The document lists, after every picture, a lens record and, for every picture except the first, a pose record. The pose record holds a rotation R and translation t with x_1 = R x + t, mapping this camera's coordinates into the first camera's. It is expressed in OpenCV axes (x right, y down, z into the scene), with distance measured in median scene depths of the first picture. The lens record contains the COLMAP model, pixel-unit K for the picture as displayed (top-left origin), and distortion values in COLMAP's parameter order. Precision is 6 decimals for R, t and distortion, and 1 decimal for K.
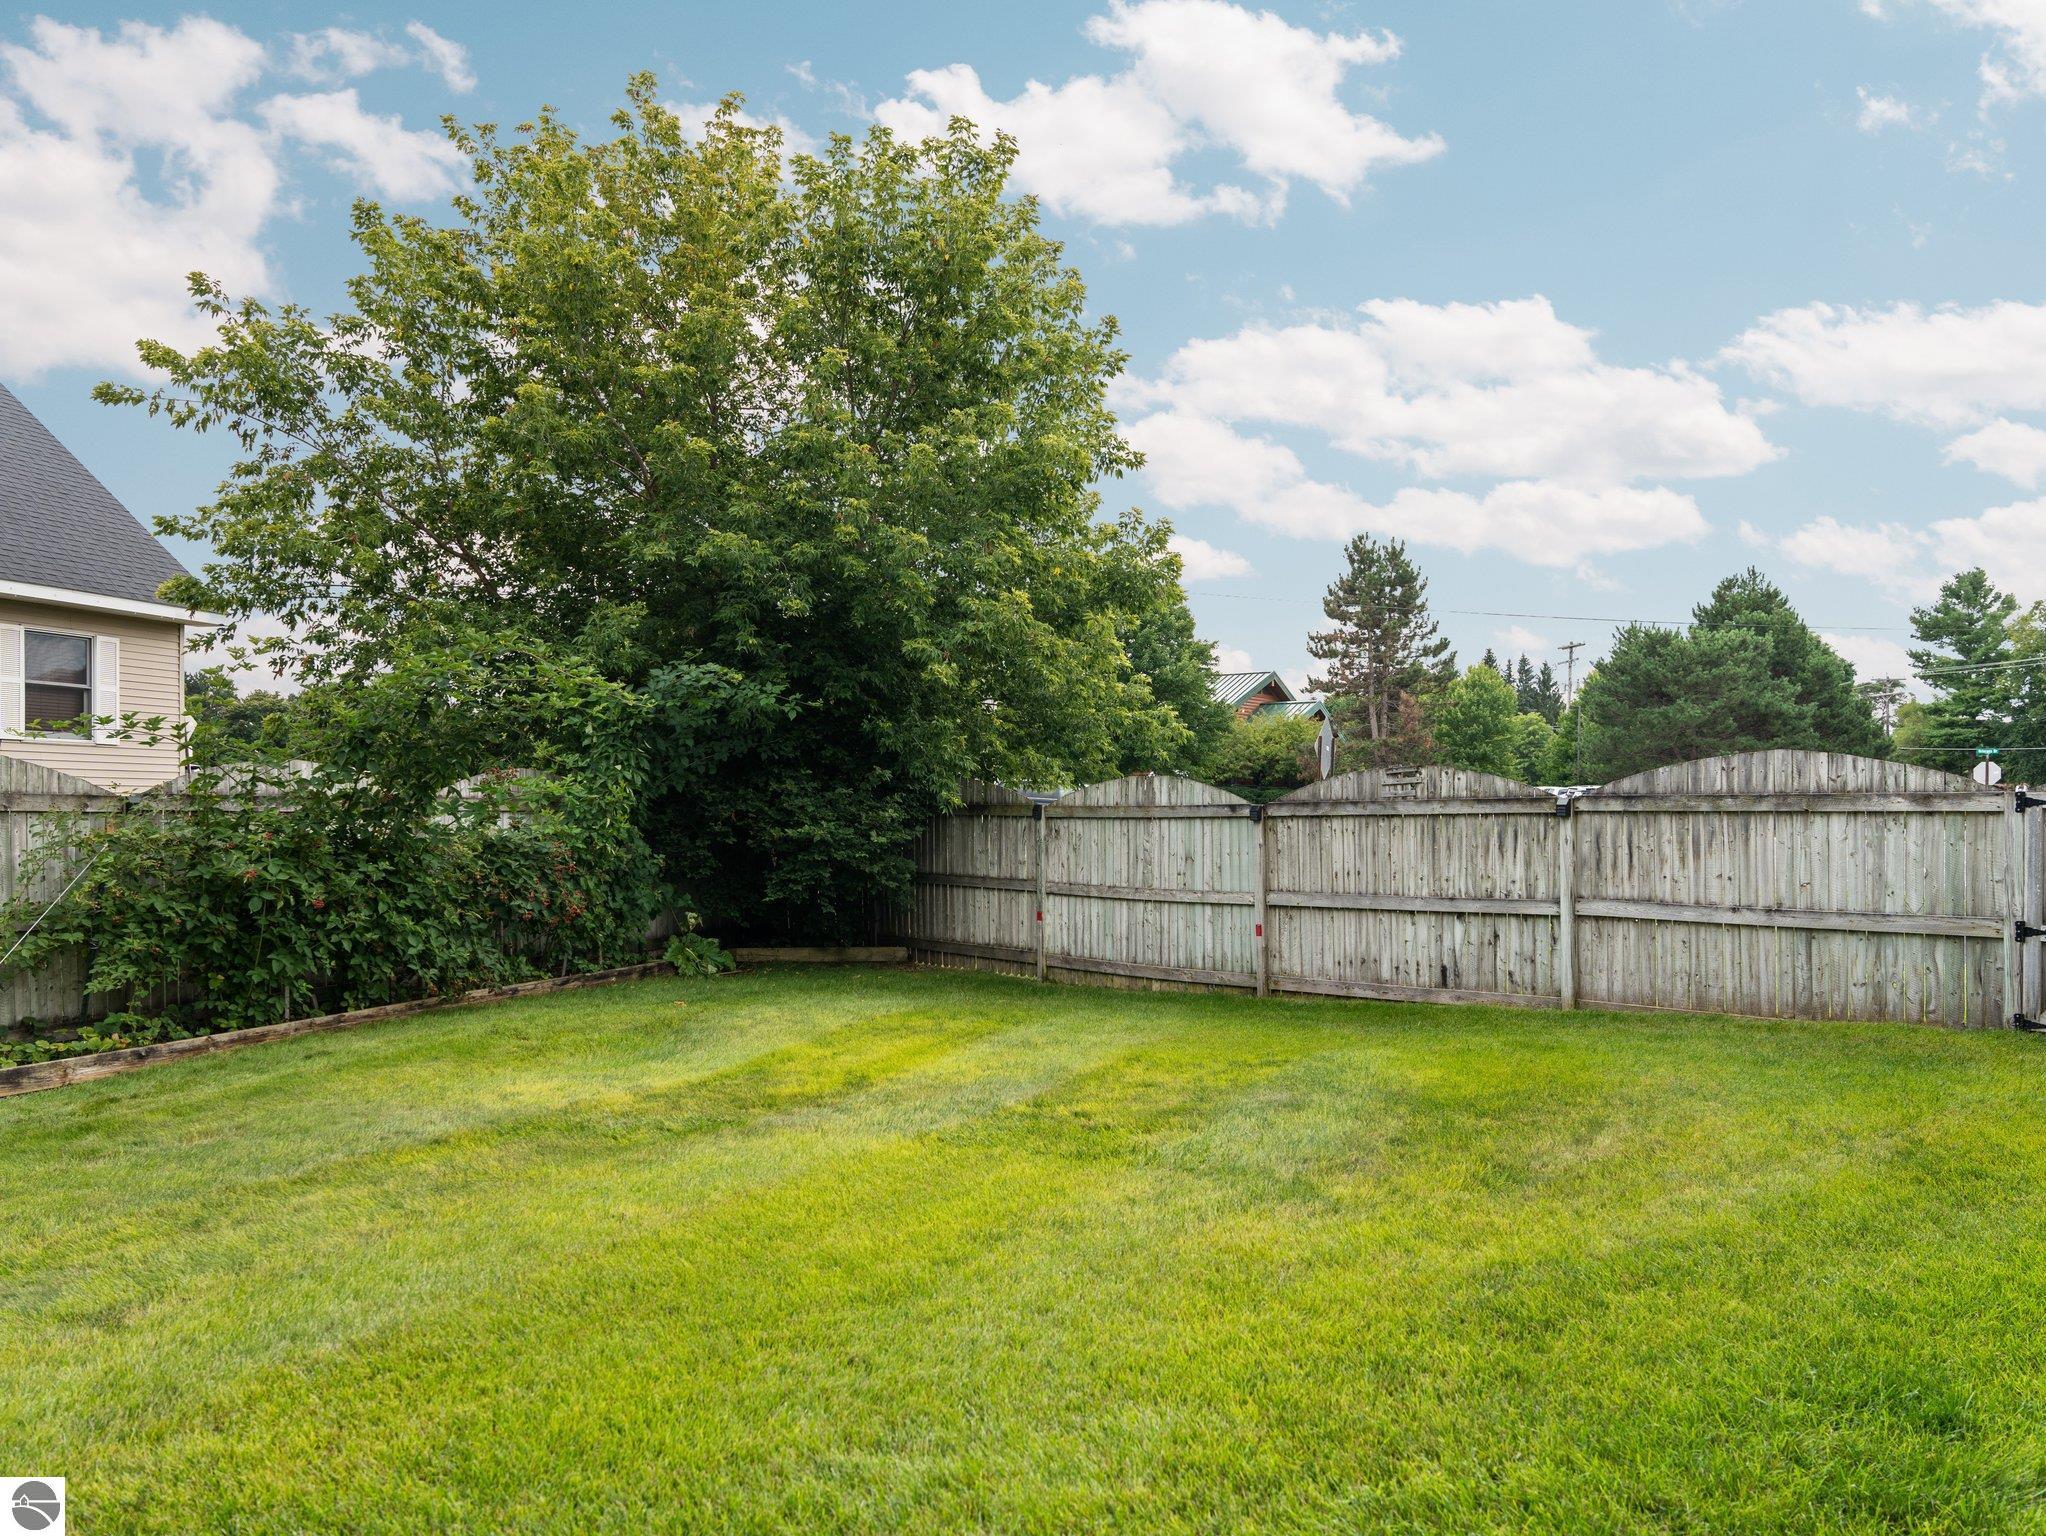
lens RADIAL K [[1542.6, 0, 1019.0], [0, 1542.6, 811.6], [0, 0, 1]] dist [-0.003063, -0.001724]
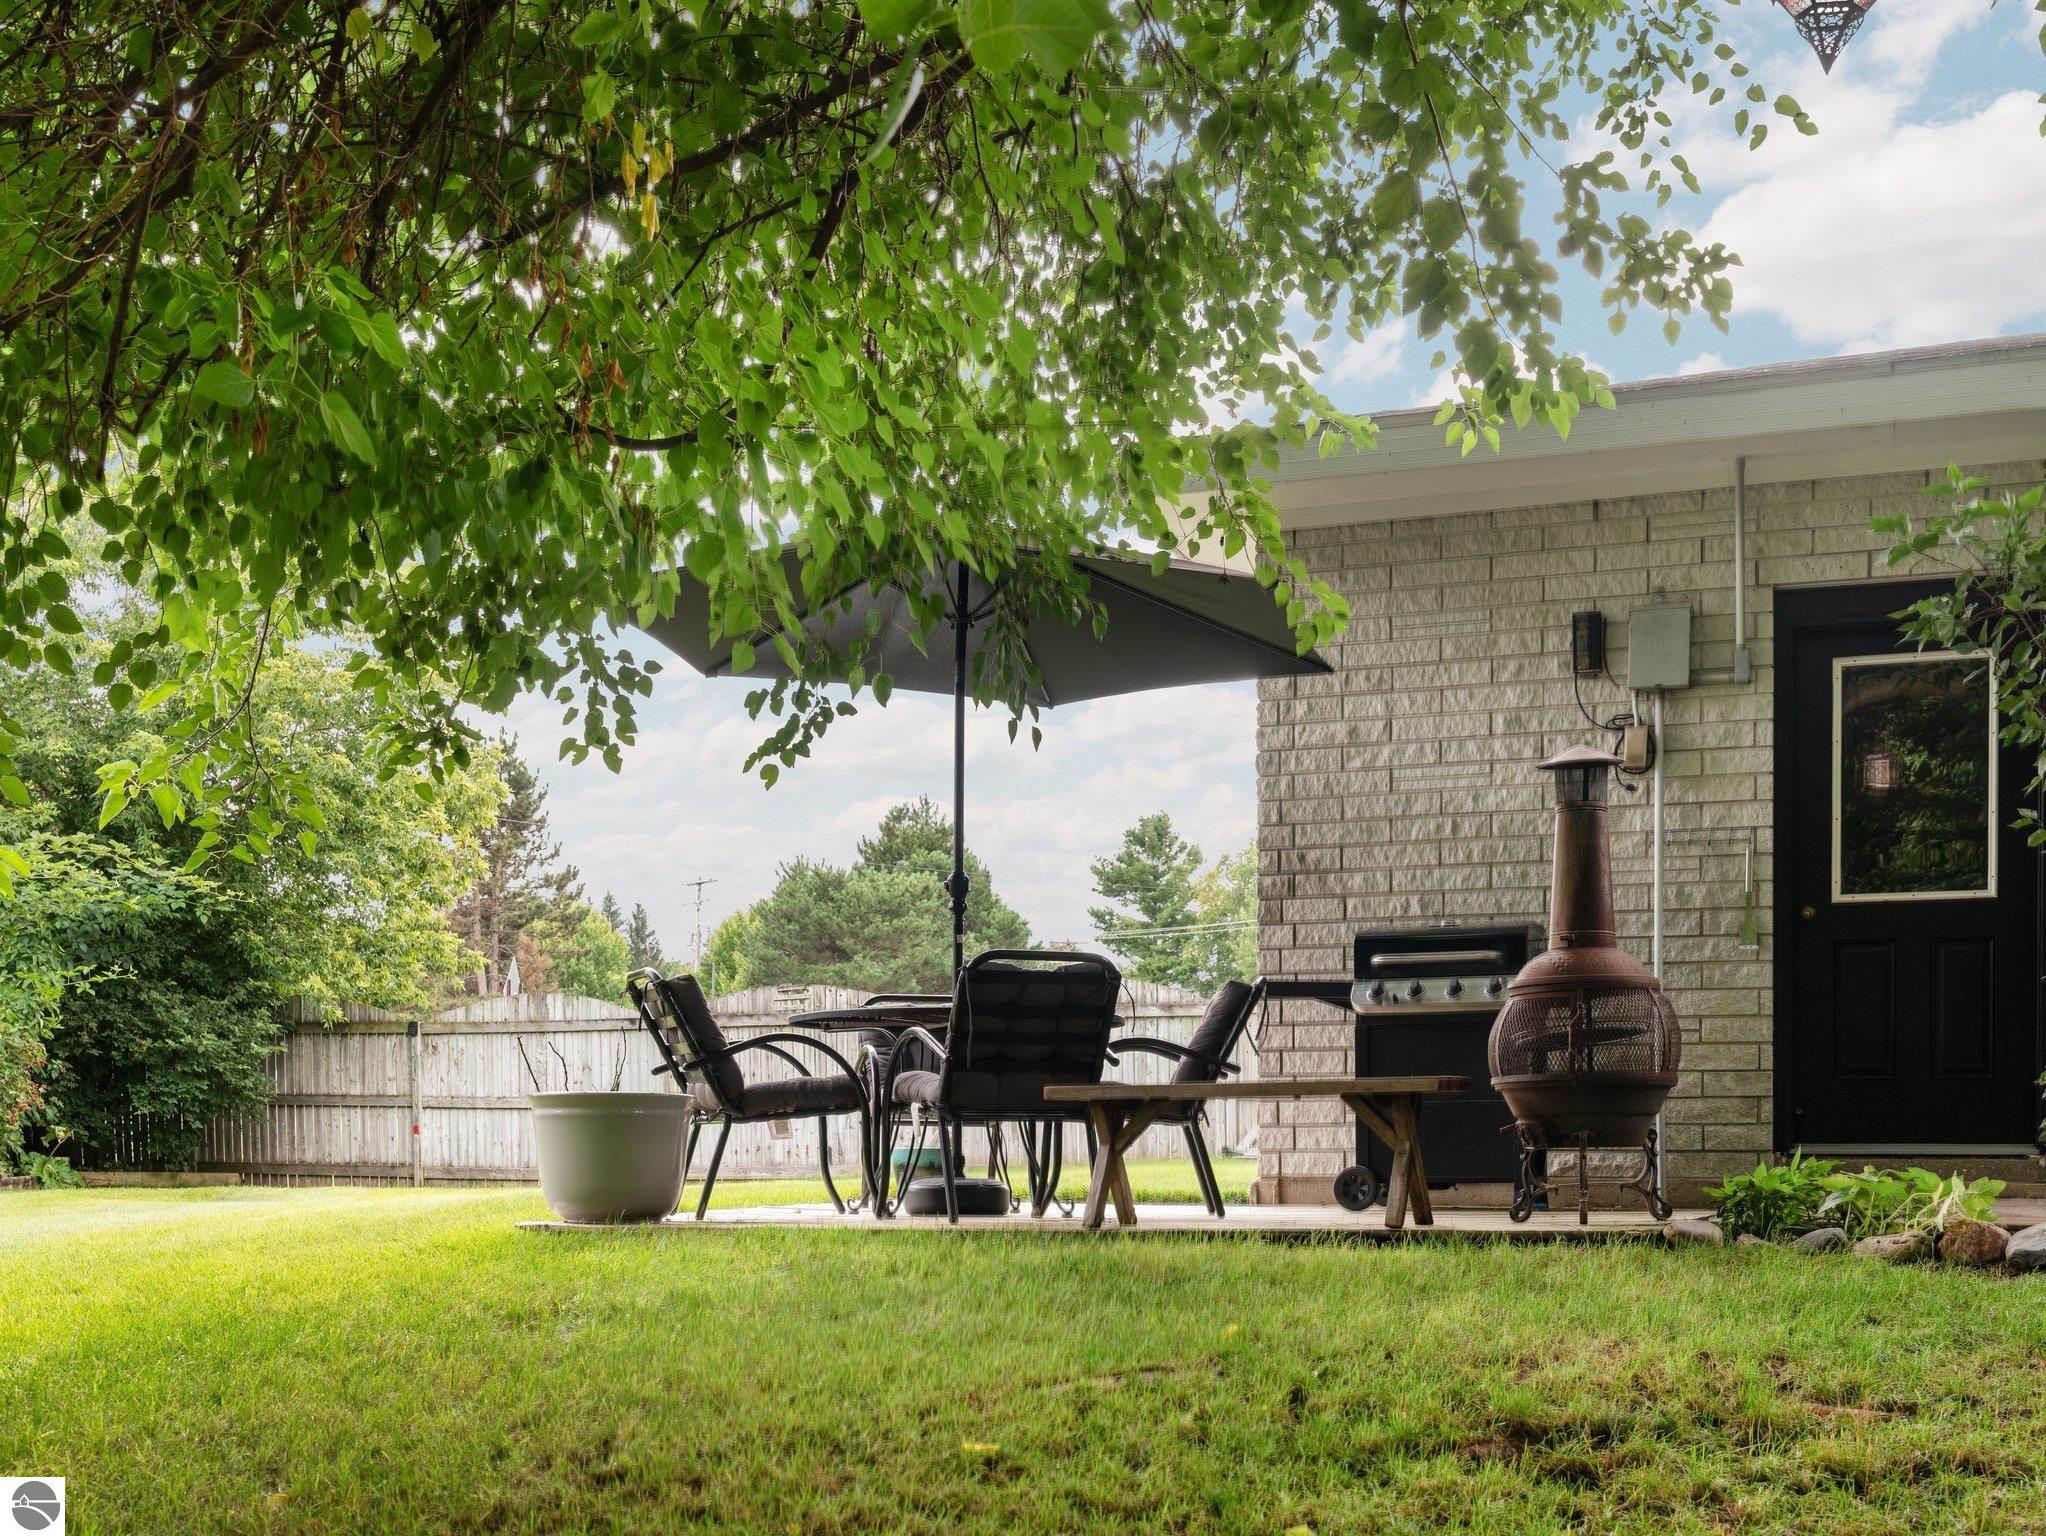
lens RADIAL K [[2379.6, 0, 1023.0], [0, 2379.6, 768.0], [0, 0, 1]] dist [-0.002264, 0.006098]
pose [[0.877580, 0.070617, 0.474202, -0.088416], [0.000607, 0.988928, -0.148392, 0.014348], [-0.479431, 0.130513, 0.867820, -0.131753]]
